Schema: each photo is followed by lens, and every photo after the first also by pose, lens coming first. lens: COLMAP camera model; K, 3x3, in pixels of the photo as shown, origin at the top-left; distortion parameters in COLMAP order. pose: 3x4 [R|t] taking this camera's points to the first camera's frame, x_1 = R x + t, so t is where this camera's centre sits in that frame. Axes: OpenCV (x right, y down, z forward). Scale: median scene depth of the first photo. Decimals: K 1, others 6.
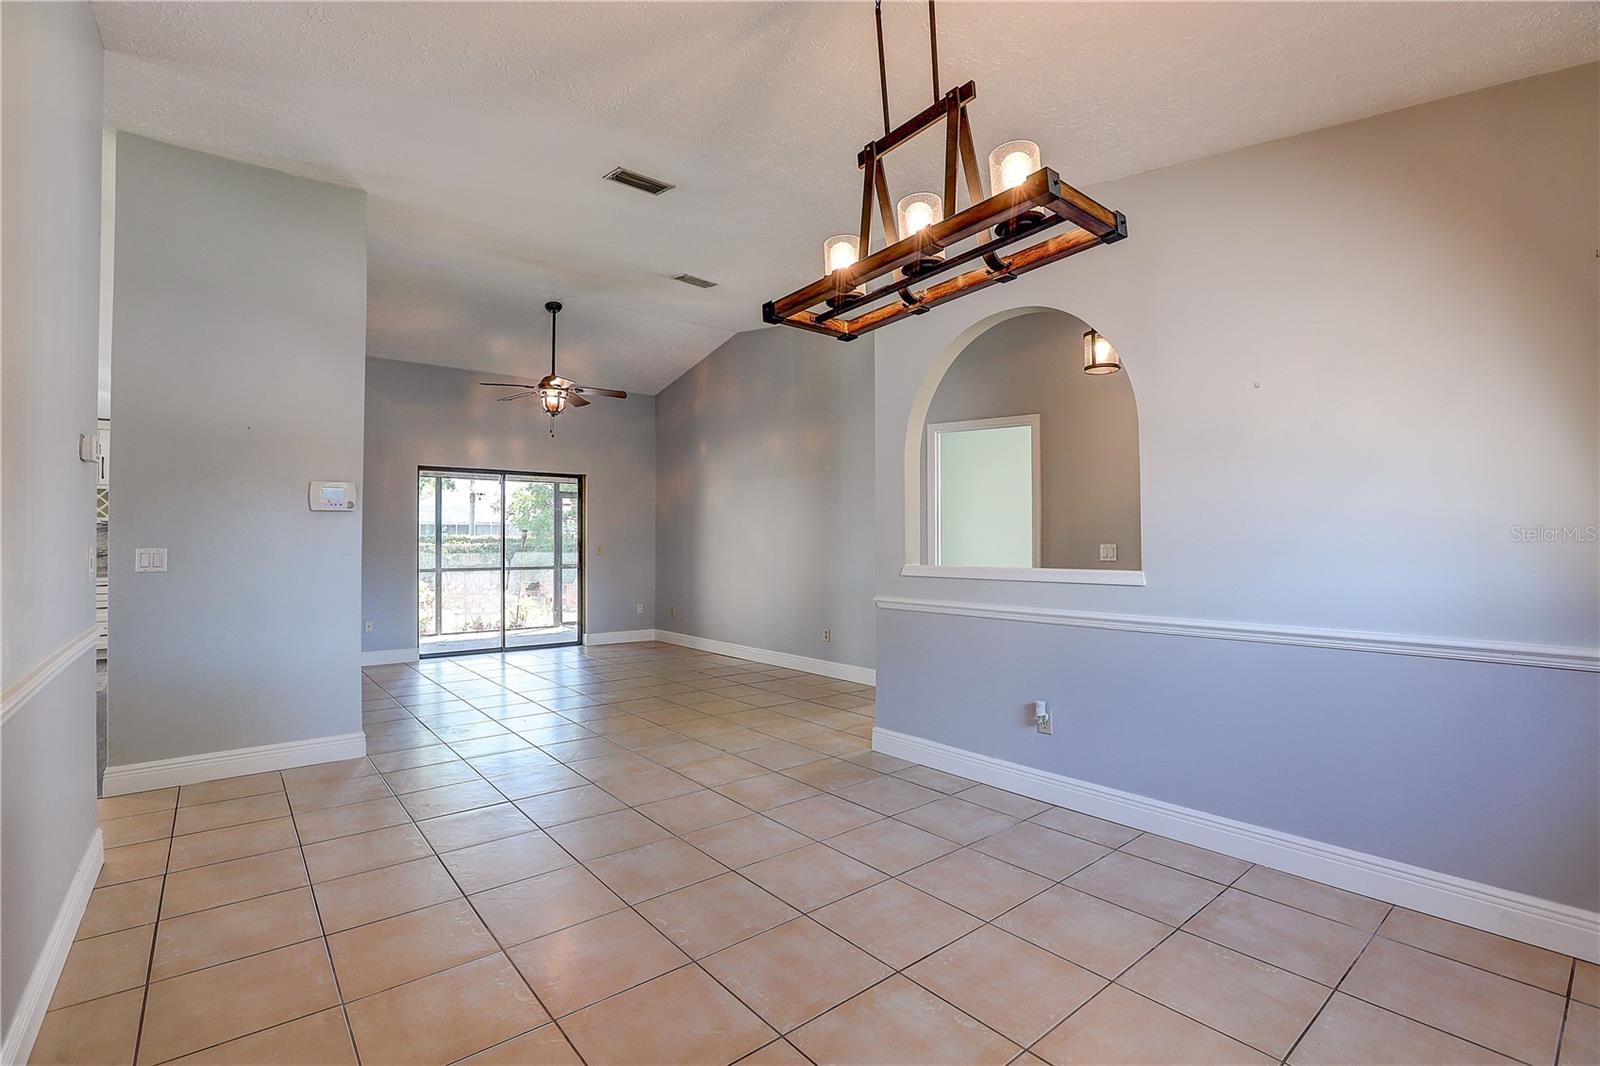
lens RADIAL K [[707.9, 0, 773.0], [0, 707.9, 529.4], [0, 0, 1]] dist [-0.000387, -0.000009]
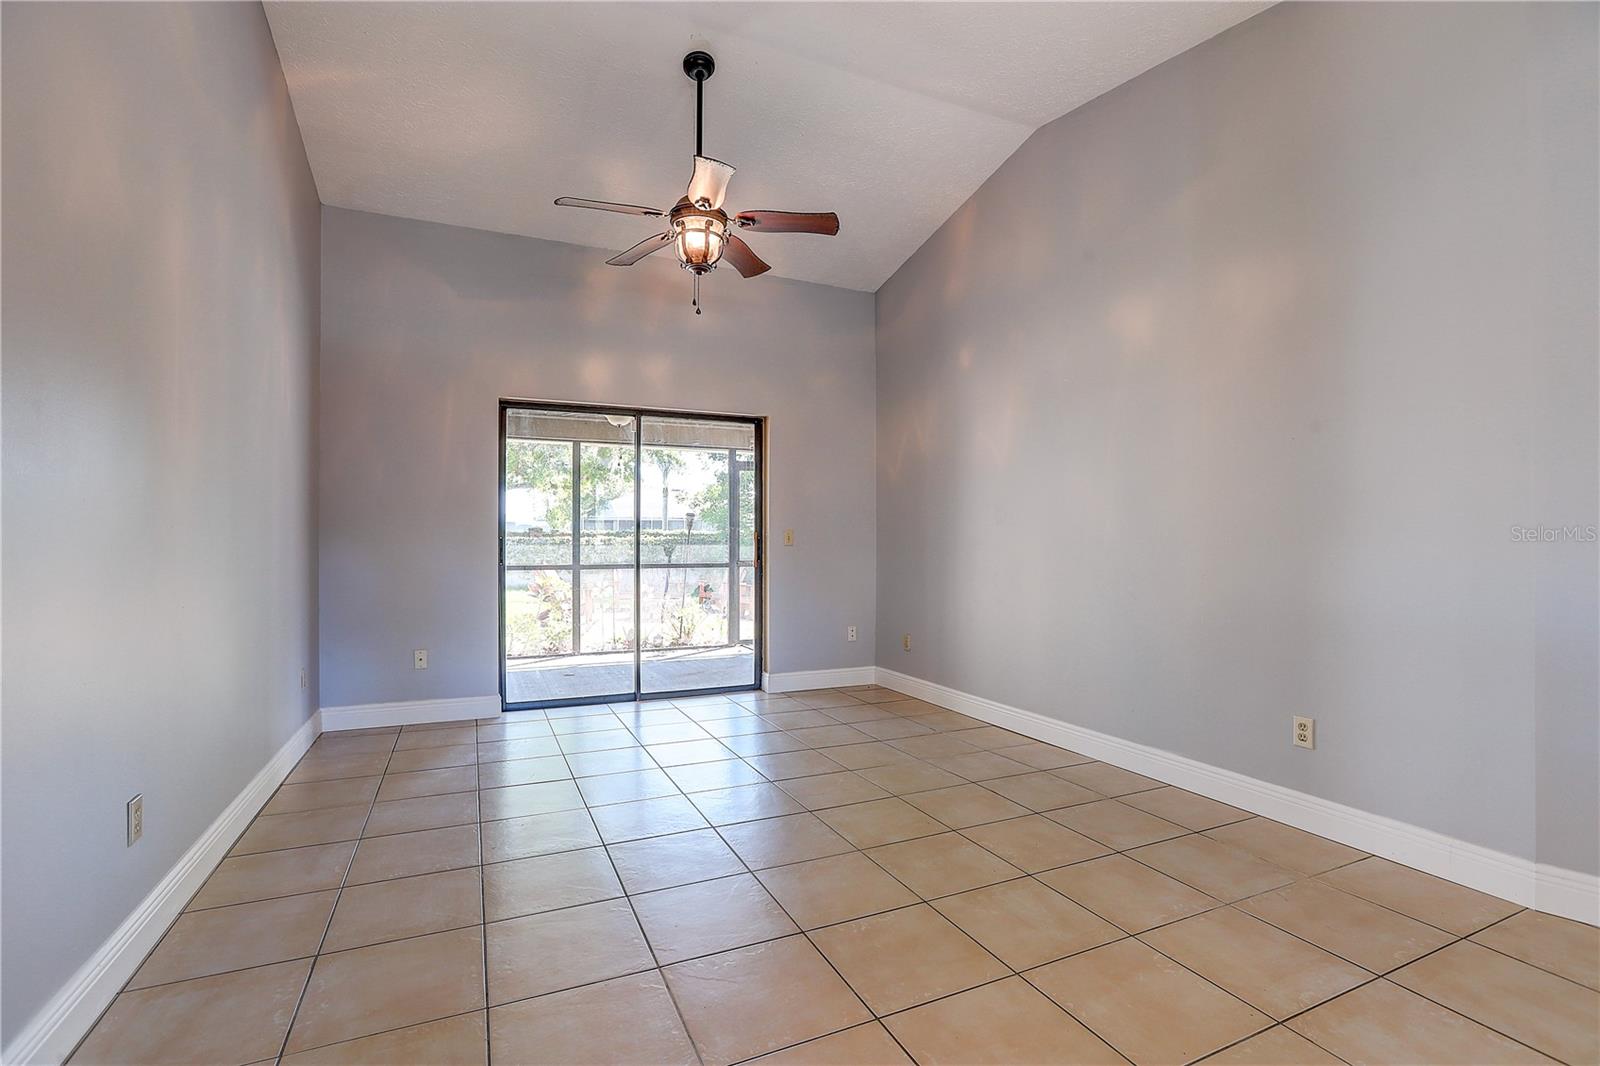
lens RADIAL K [[735.3, 0, 800.4], [0, 735.3, 532.2], [0, 0, 1]] dist [-0.000708, 0.000036]
pose [[0.974201, 0.000668, -0.225682, -0.086373], [0.001290, 0.999963, 0.008525, 0.017644], [0.225680, -0.008596, 0.974164, 0.363509]]
